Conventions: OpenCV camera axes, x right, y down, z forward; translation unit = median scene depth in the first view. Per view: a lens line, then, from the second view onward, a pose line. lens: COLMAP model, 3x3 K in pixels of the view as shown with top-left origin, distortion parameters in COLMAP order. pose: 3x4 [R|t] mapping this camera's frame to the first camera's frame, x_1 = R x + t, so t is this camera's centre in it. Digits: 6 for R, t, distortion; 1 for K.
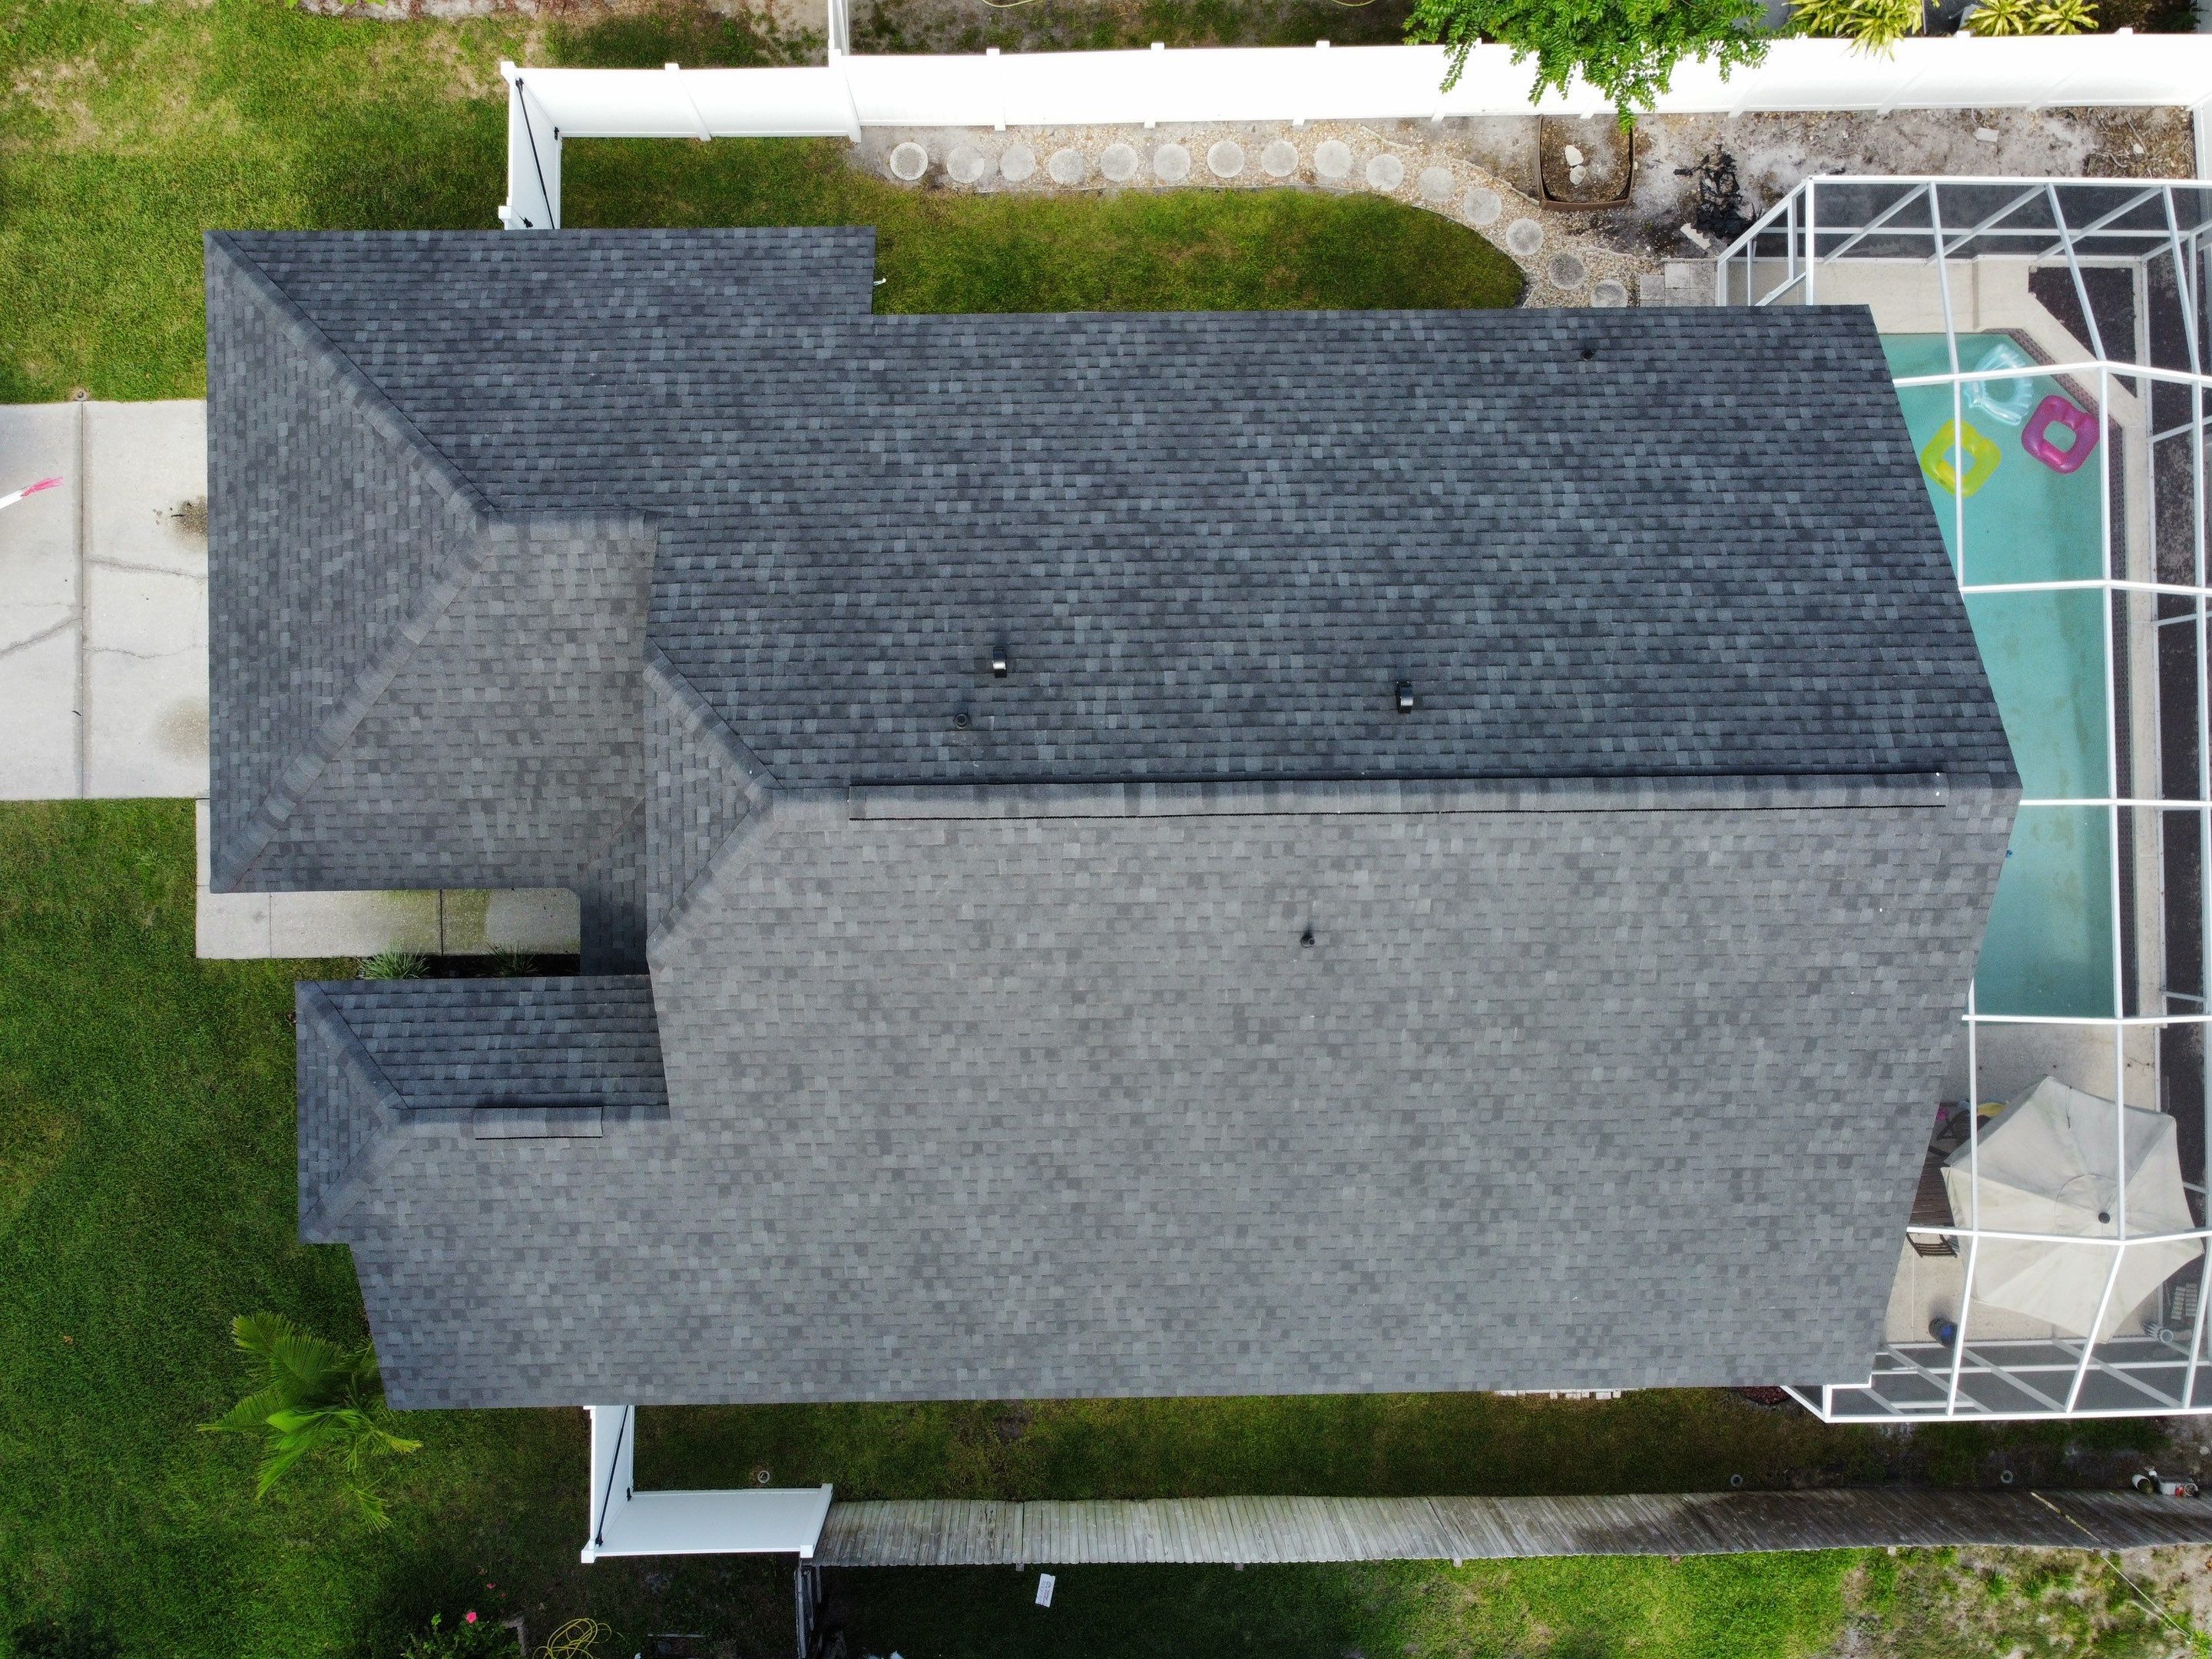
lens RADIAL K [[1662.2, 0, 1076.6], [0, 1662.2, 814.4], [0, 0, 1]] dist [0.005919, -0.009655]
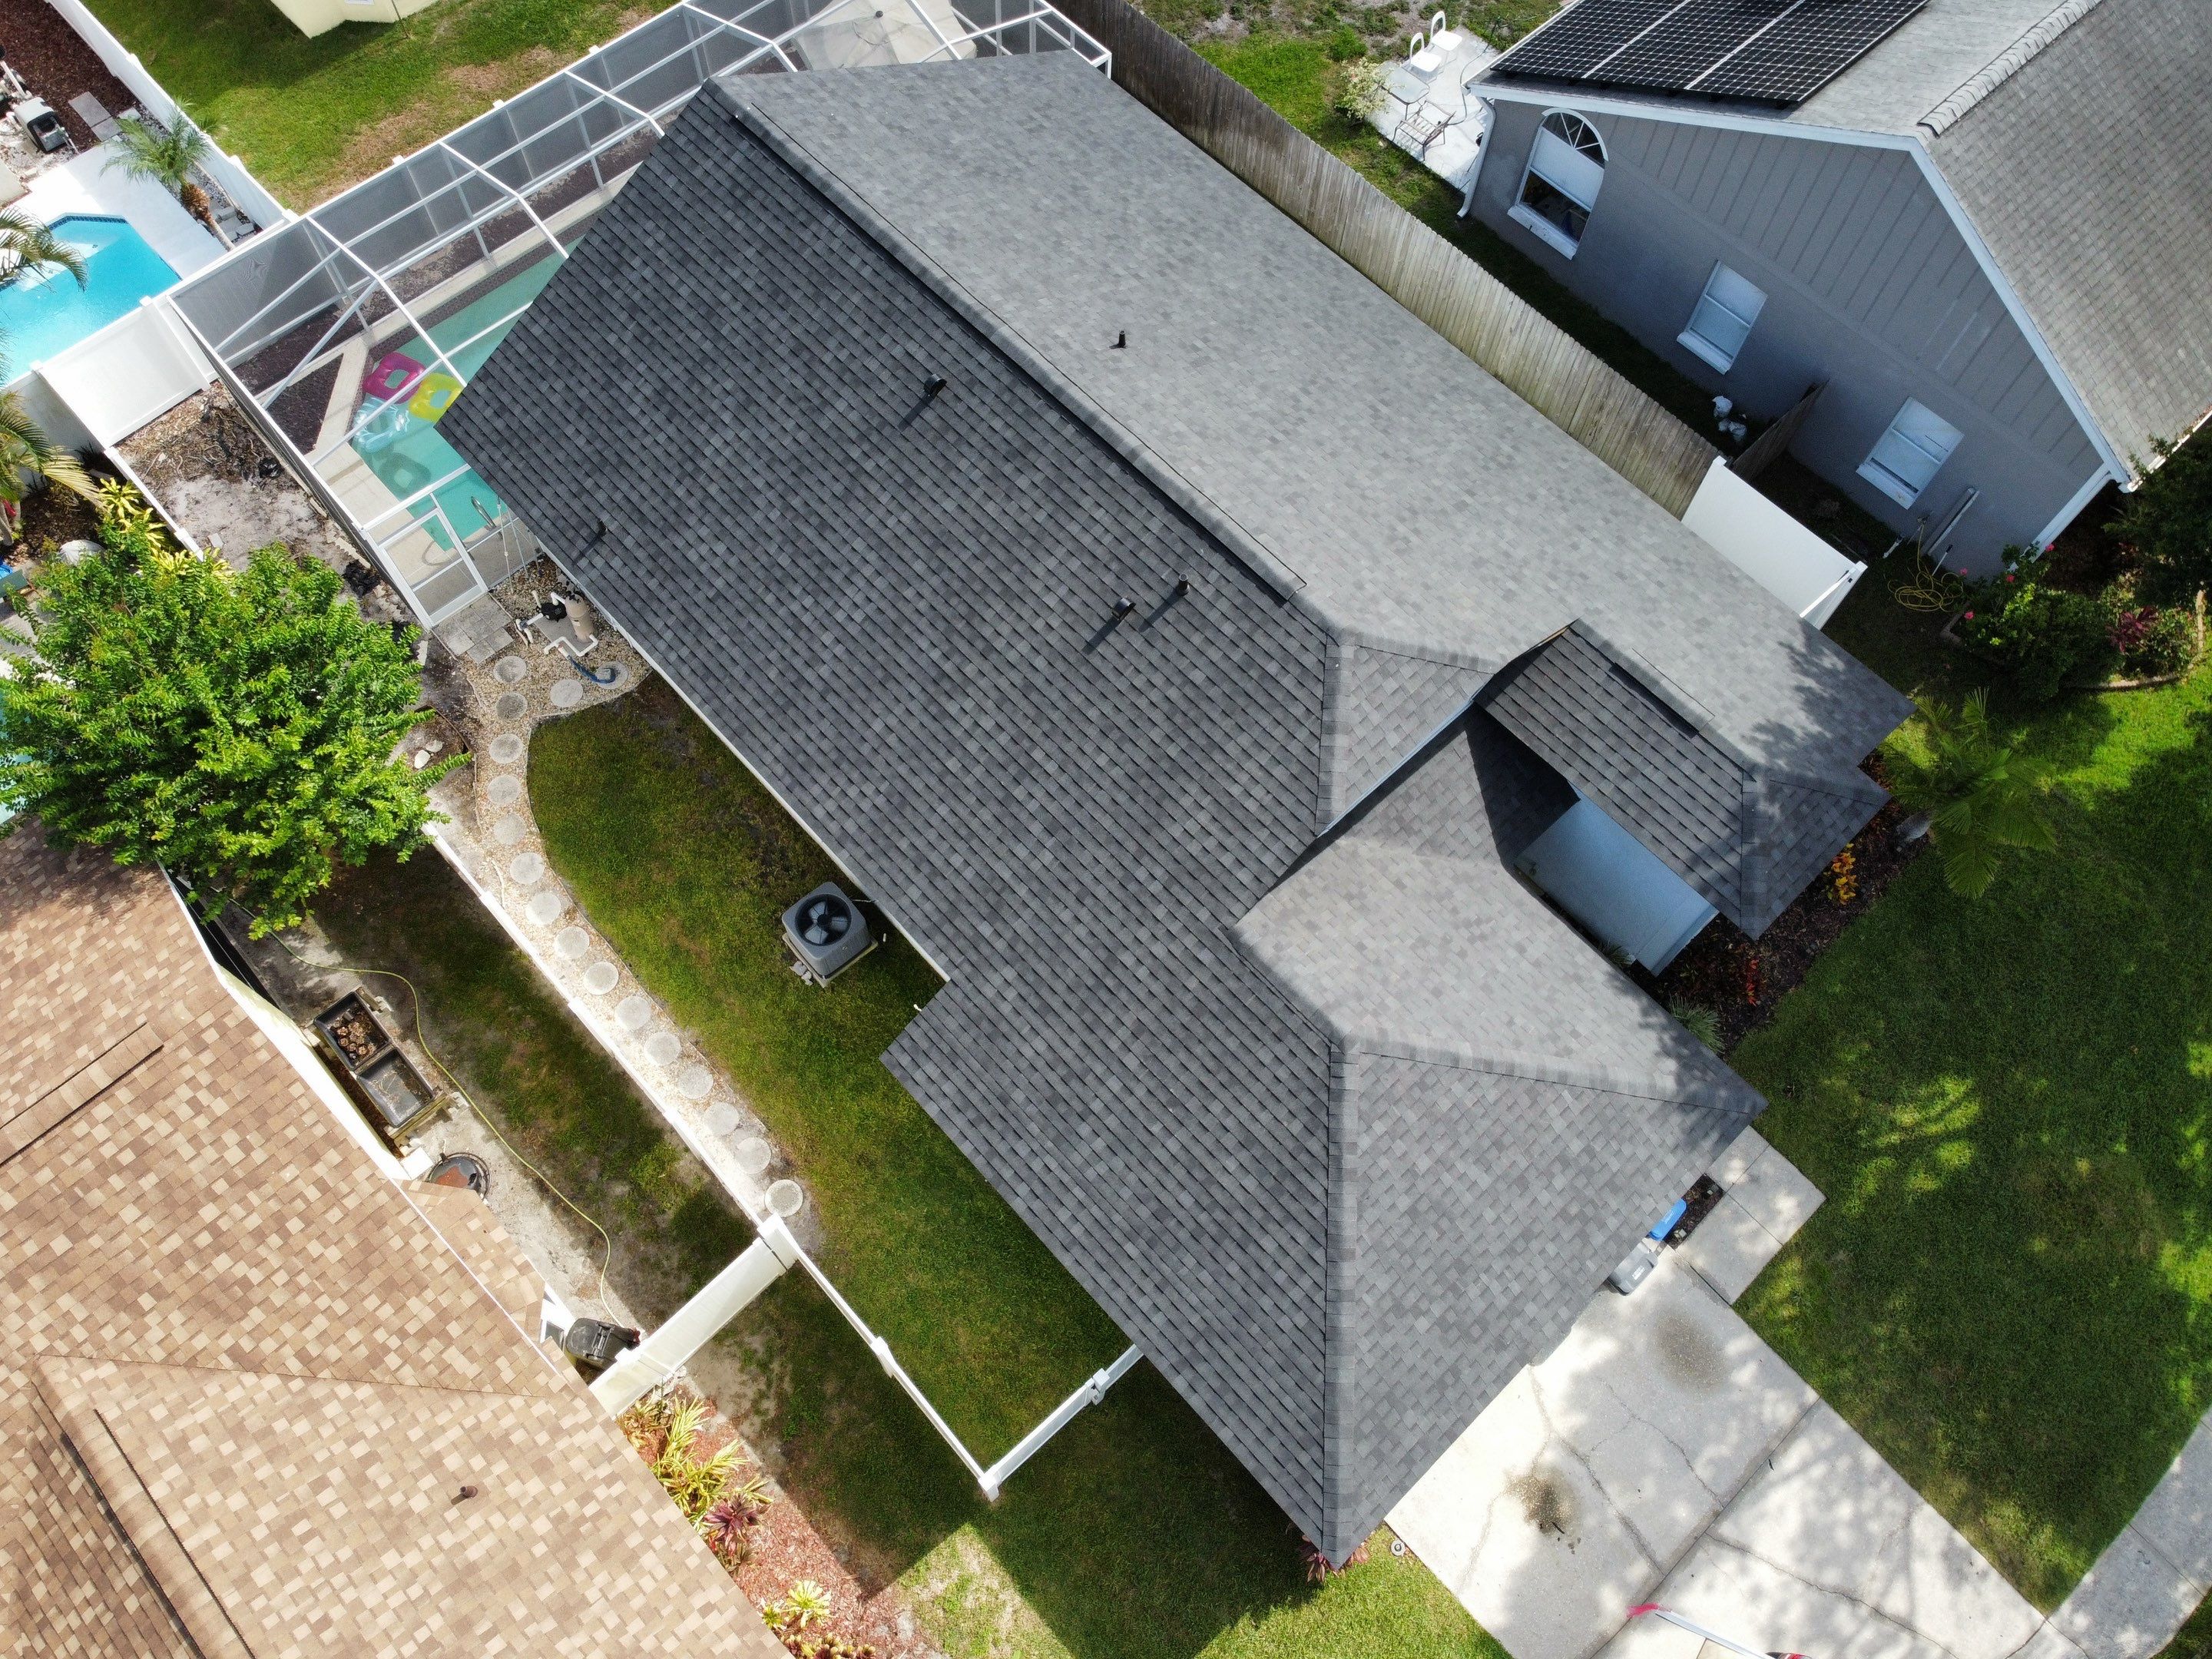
lens RADIAL K [[1662.2, 0, 1086.1], [0, 1662.2, 803.9], [0, 0, 1]] dist [0.005919, -0.009655]
pose [[-0.668018, -0.679550, 0.303257, -0.453817], [0.743513, -0.592712, 0.309646, -0.528001], [-0.030676, 0.432324, 0.901196, -0.025914]]
